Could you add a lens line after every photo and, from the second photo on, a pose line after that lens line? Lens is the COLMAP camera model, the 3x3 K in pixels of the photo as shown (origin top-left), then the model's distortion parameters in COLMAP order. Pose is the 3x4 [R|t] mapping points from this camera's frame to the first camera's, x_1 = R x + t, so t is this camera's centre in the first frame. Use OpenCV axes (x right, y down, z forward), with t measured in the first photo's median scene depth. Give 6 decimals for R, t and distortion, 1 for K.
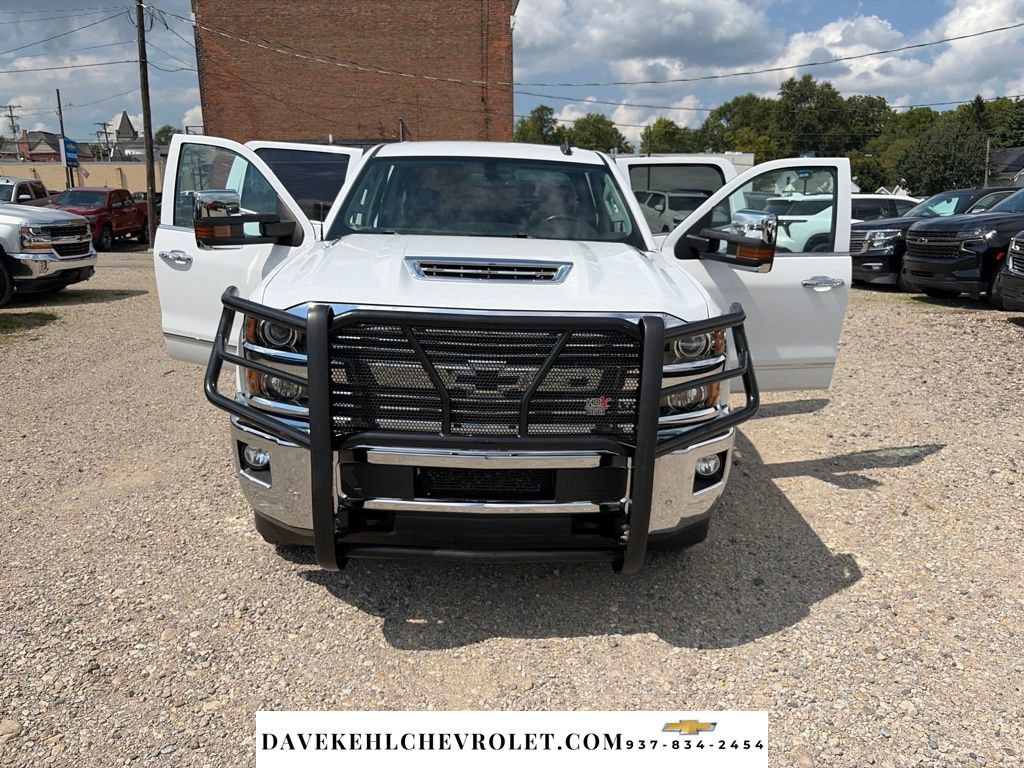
lens RADIAL K [[780.4, 0, 492.8], [0, 780.4, 396.1], [0, 0, 1]] dist [-0.000110, -0.000214]
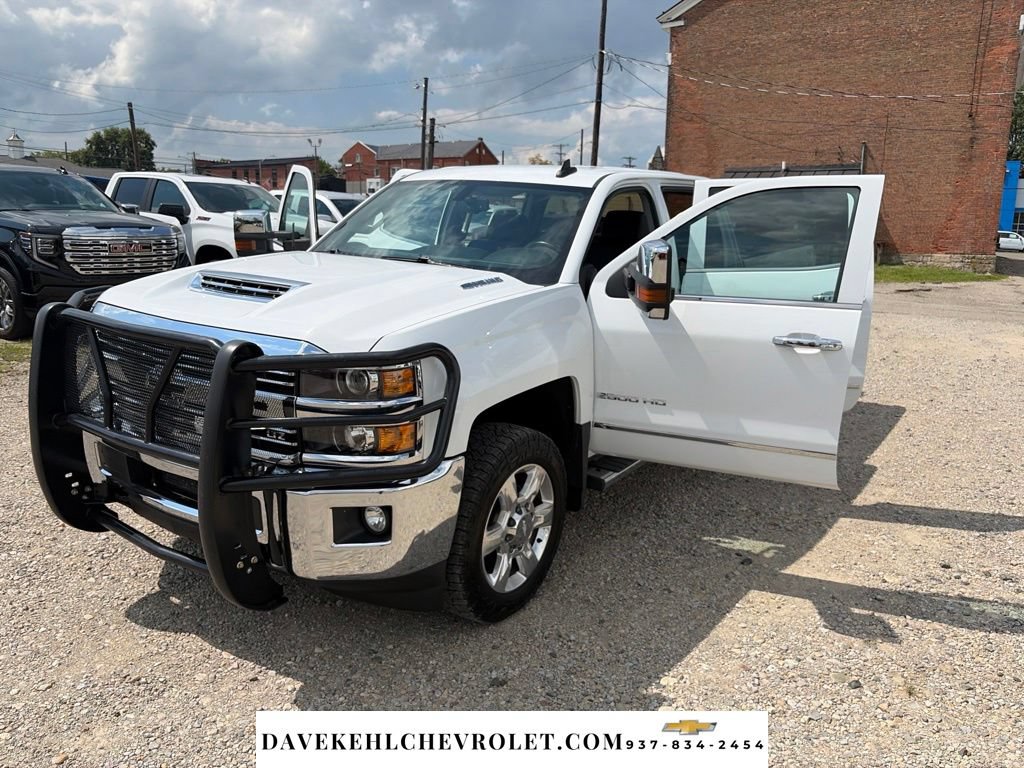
lens RADIAL K [[774.4, 0, 510.7], [0, 774.4, 386.5], [0, 0, 1]] dist [0.045918, -0.049594]
pose [[0.819937, 0.135311, -0.556232, 0.093326], [-0.160193, 0.987078, 0.003982, -0.009407], [0.549583, 0.085839, 0.831018, 0.035524]]
